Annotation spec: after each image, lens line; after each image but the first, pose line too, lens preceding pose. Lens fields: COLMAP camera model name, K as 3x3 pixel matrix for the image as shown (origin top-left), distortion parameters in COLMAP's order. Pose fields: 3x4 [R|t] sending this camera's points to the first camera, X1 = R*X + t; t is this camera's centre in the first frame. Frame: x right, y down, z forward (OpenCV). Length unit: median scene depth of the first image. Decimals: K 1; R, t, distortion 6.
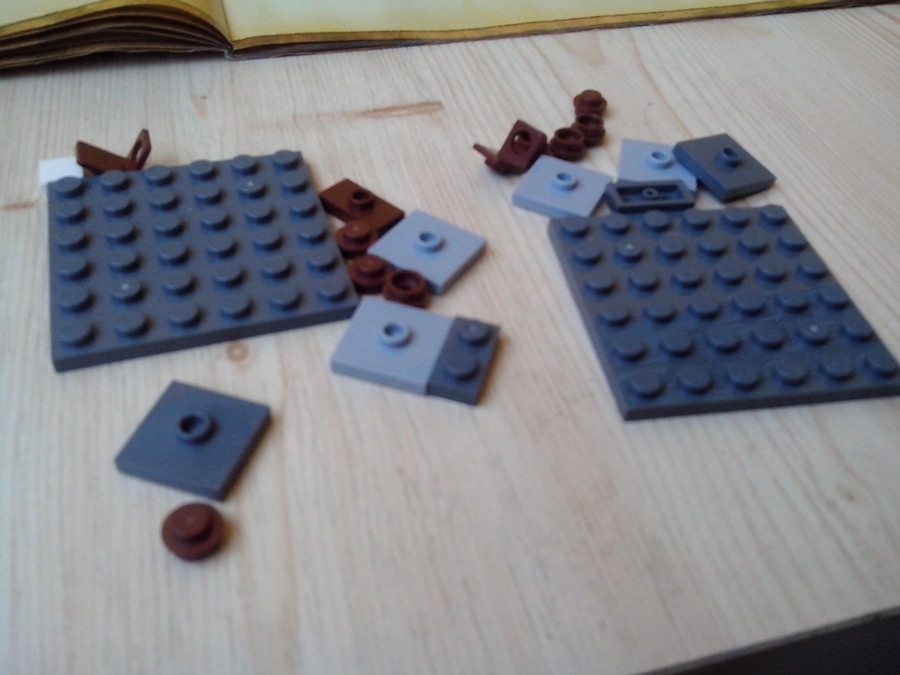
lens RADIAL K [[843.8, 0, 450.0], [0, 843.8, 337.5], [0, 0, 1]] dist [0.078149, -0.201372]
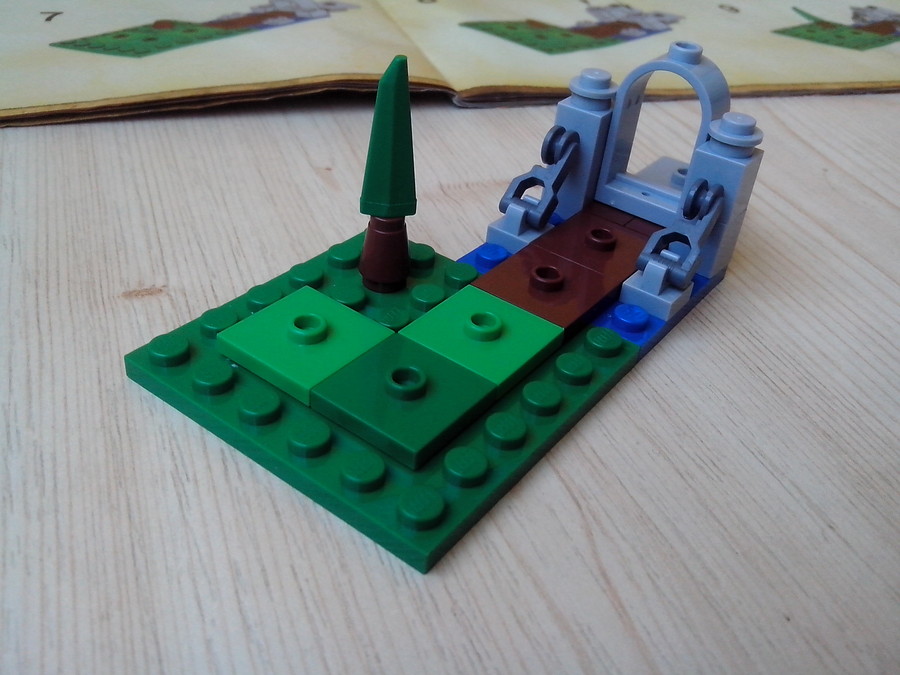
lens RADIAL K [[863.3, 0, 450.0], [0, 863.3, 337.5], [0, 0, 1]] dist [0.066018, -0.208354]
pose [[0.995605, -0.035319, 0.086740, -0.277897], [0.047396, 0.988819, -0.141386, 0.009247], [-0.080776, 0.144875, 0.986147, 0.190637]]
